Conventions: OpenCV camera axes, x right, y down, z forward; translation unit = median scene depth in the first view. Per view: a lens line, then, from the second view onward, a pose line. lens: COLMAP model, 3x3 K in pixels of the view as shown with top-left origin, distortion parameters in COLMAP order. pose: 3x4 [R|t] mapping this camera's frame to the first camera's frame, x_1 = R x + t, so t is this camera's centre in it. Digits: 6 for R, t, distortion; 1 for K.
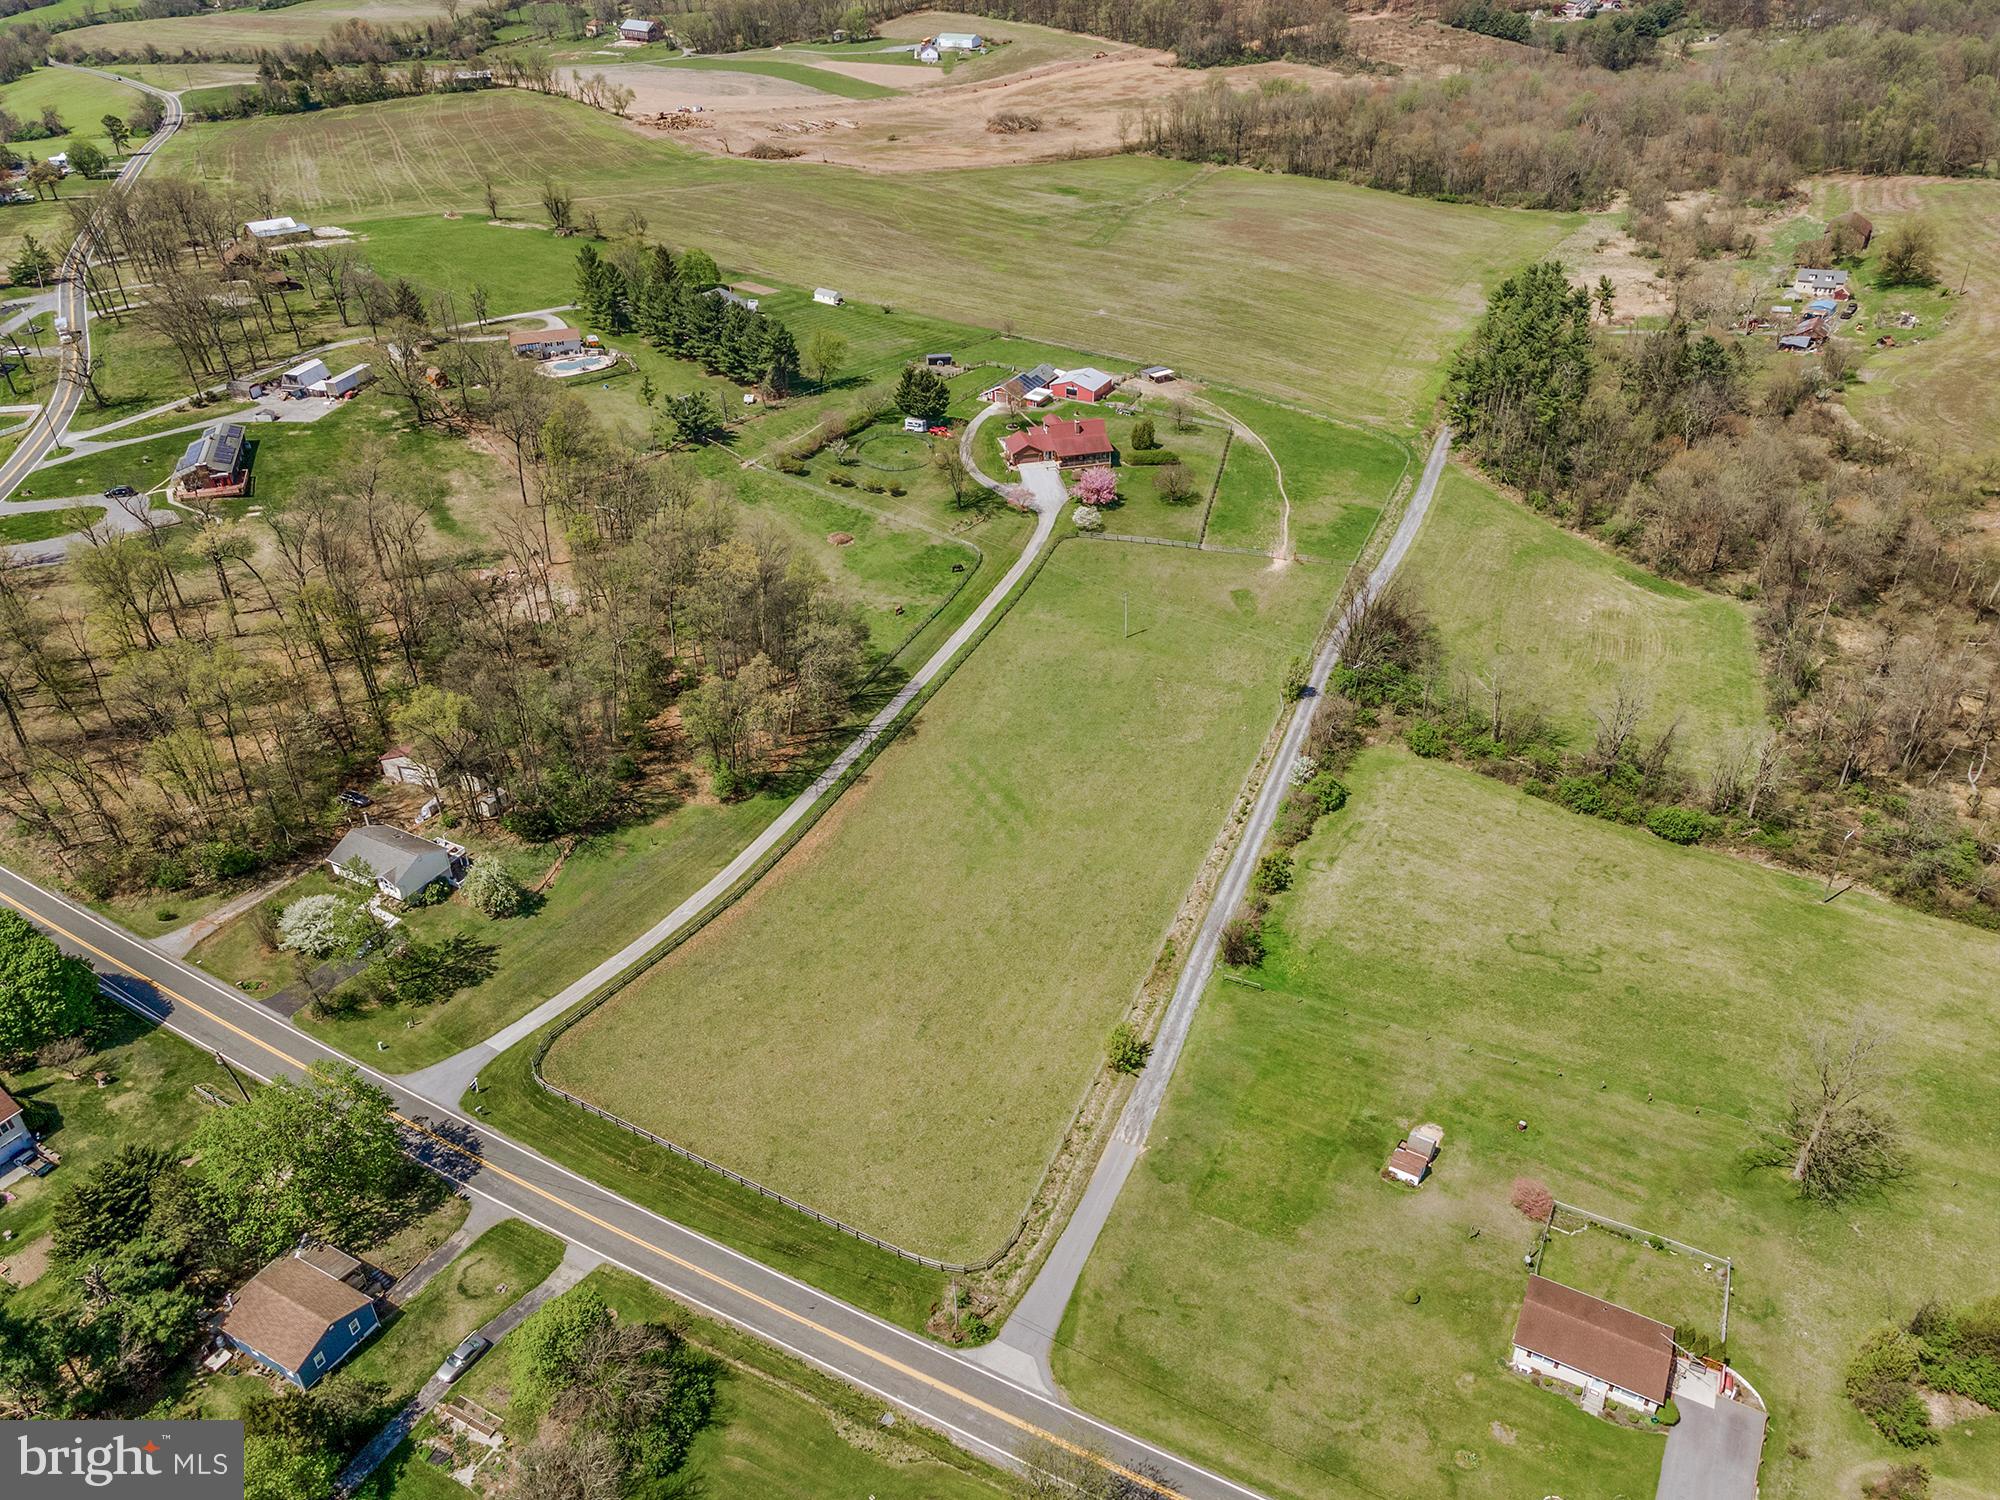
lens RADIAL K [[1447.8, 0, 1000.0], [0, 1447.8, 750.0], [0, 0, 1]] dist [0.038213, 0.006124]
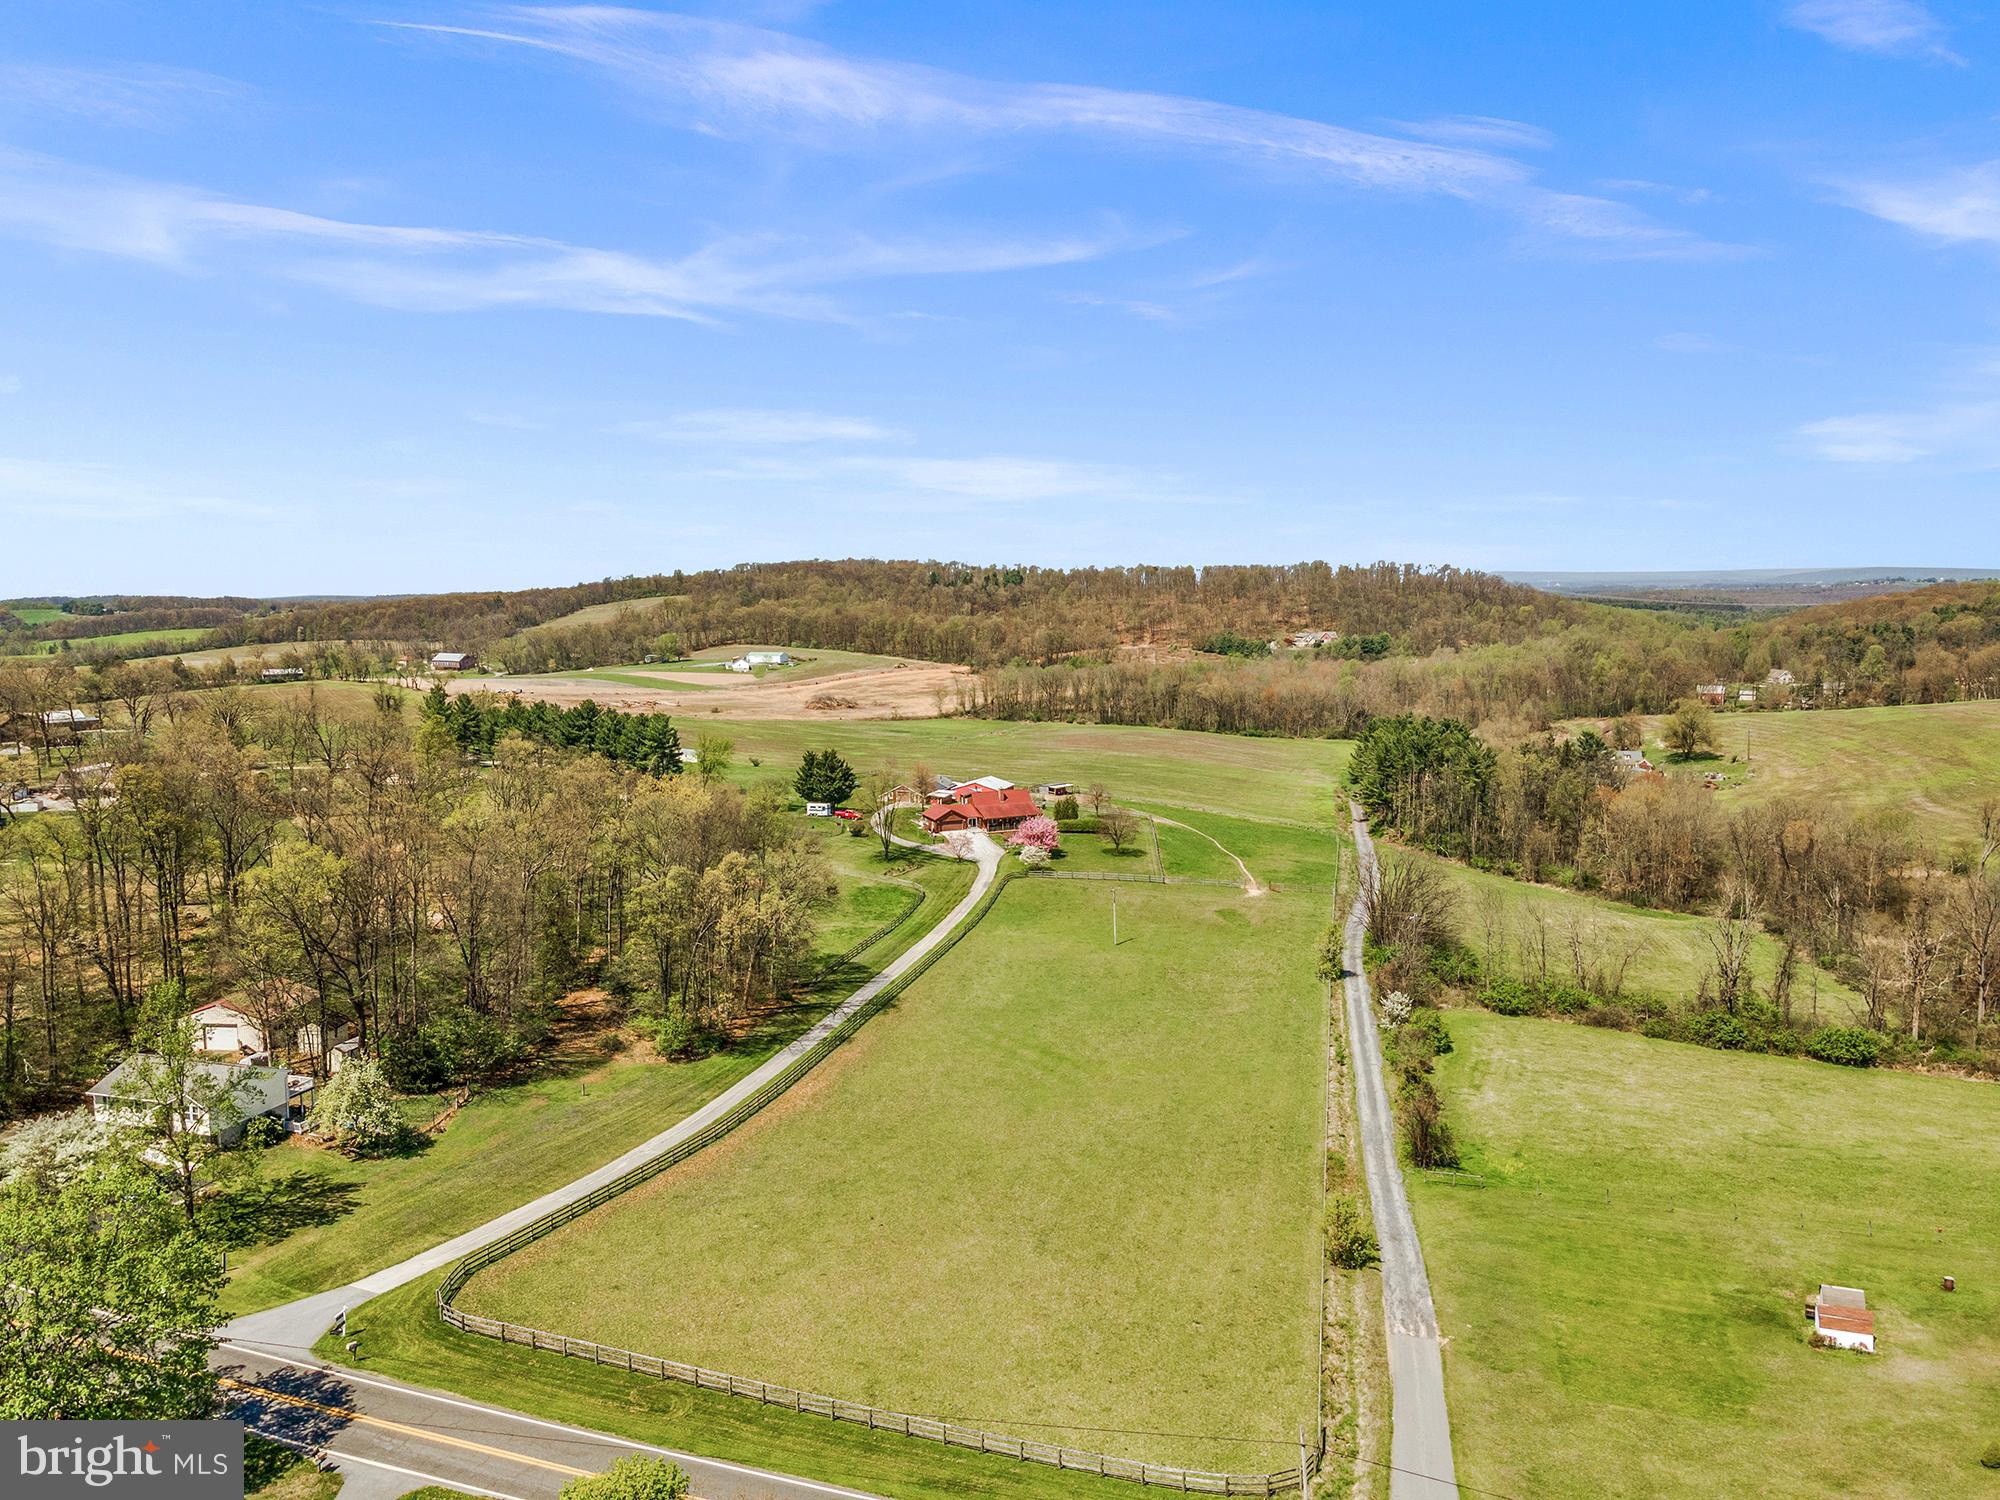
lens RADIAL K [[1447.8, 0, 1000.0], [0, 1447.8, 750.0], [0, 0, 1]] dist [0.038213, 0.006124]
pose [[0.986384, -0.010647, 0.164112, -0.136737], [0.082167, 0.896331, -0.435706, 0.213298], [-0.142459, 0.443258, 0.885001, 0.239668]]
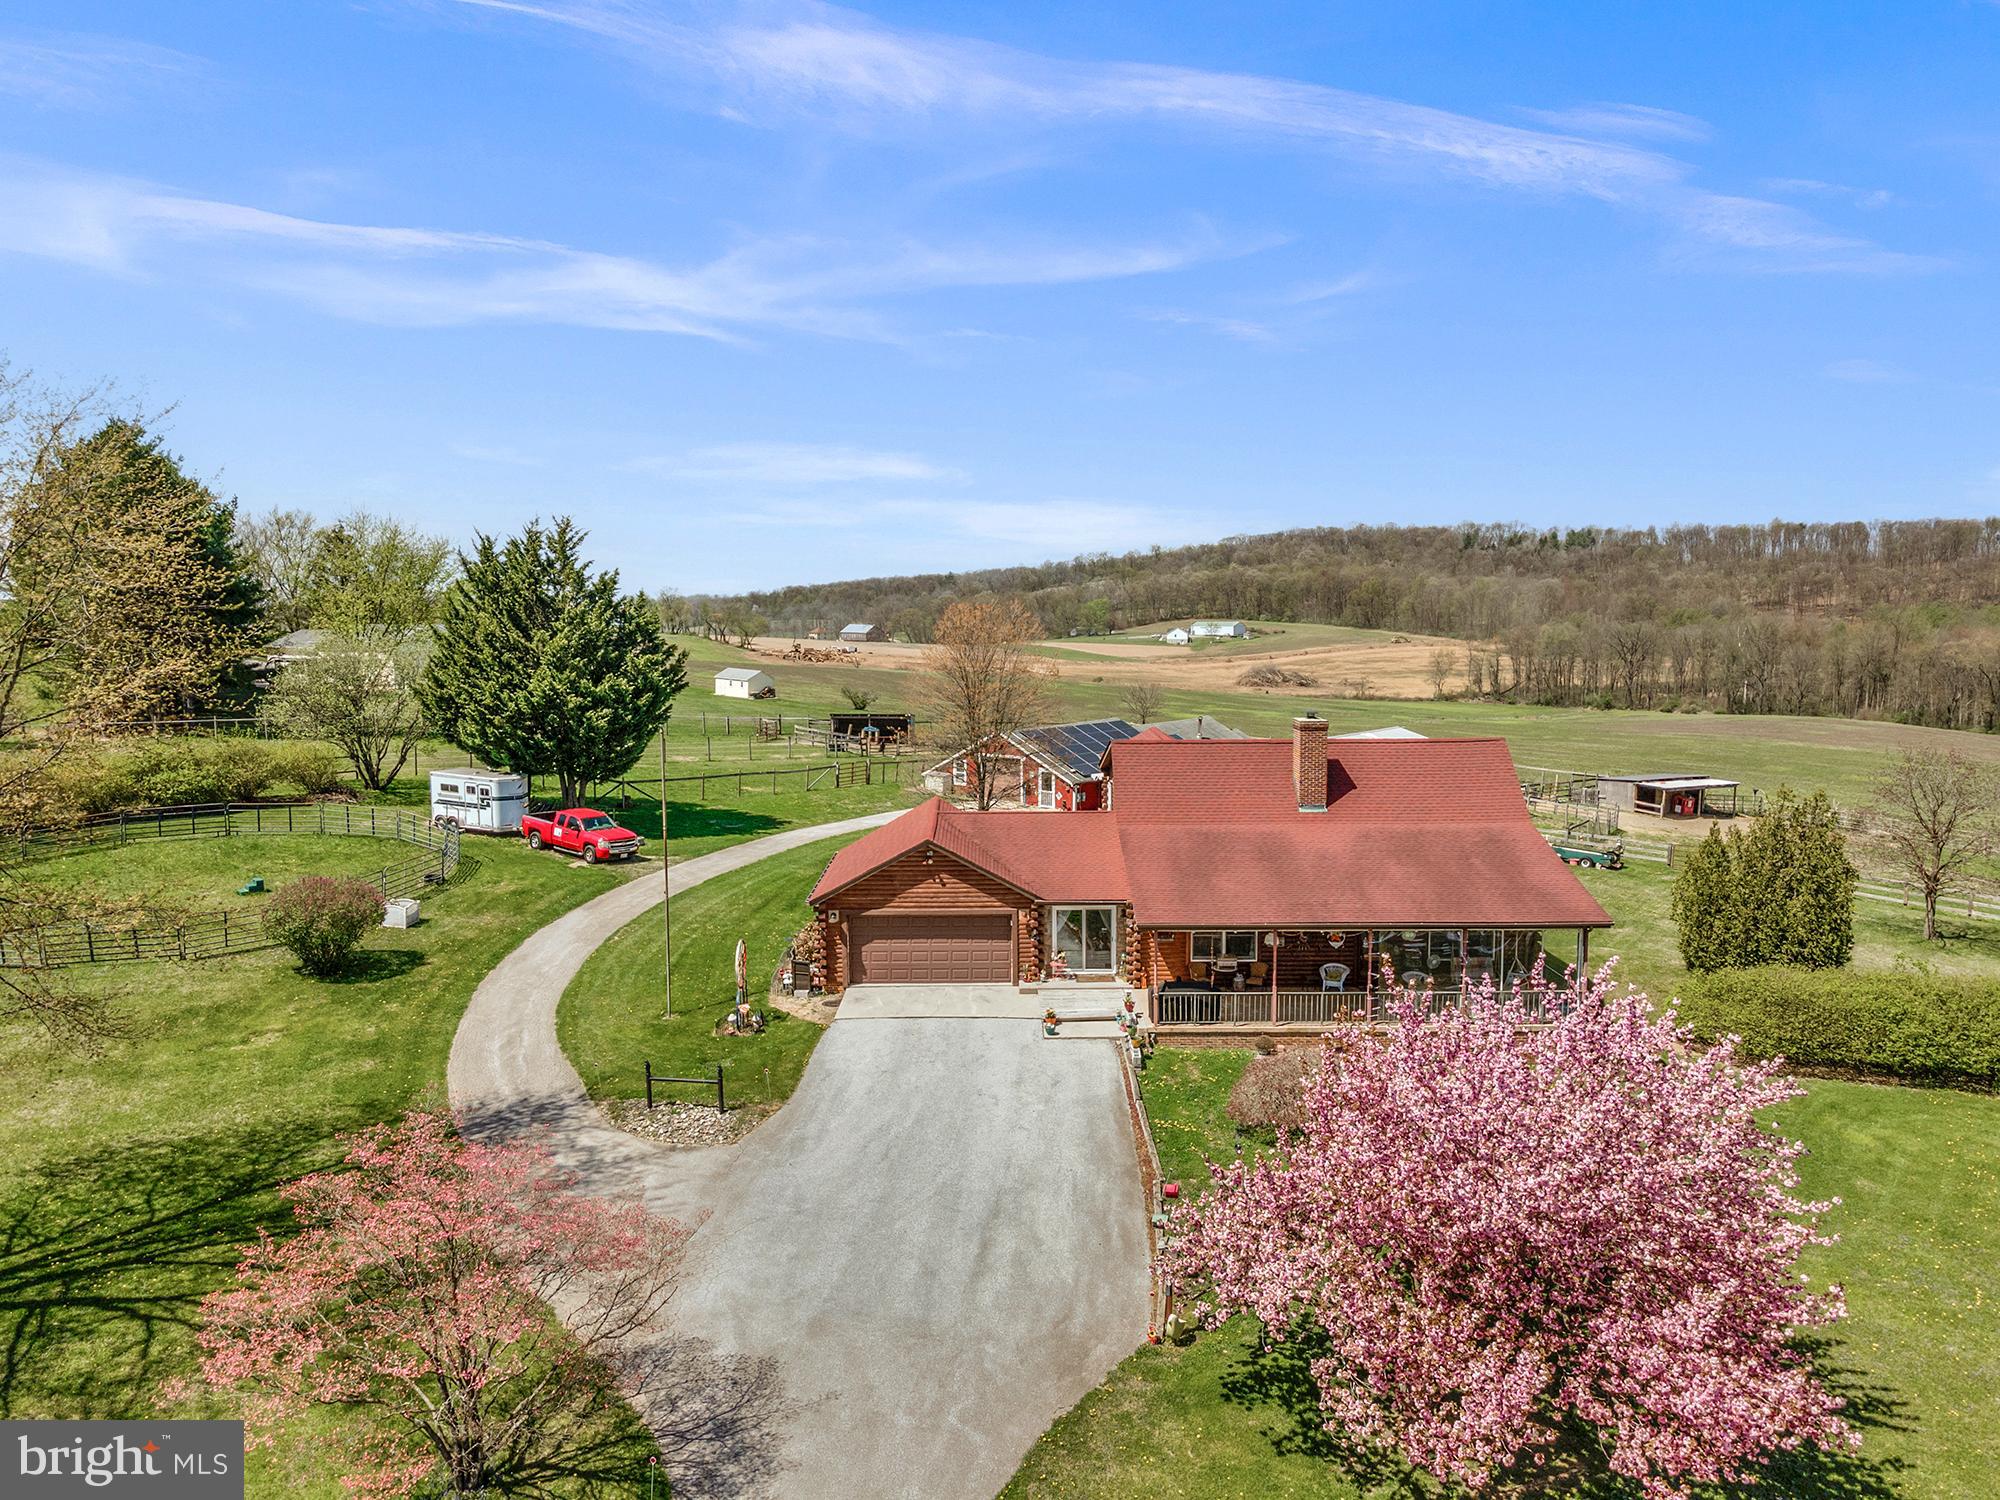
lens RADIAL K [[1447.8, 0, 1000.0], [0, 1447.8, 750.0], [0, 0, 1]] dist [0.038213, 0.006124]
pose [[0.978672, 0.035065, -0.202415, 0.072816], [-0.123397, 0.888100, -0.442776, -0.222392], [0.164239, 0.458310, 0.873486, 1.219532]]
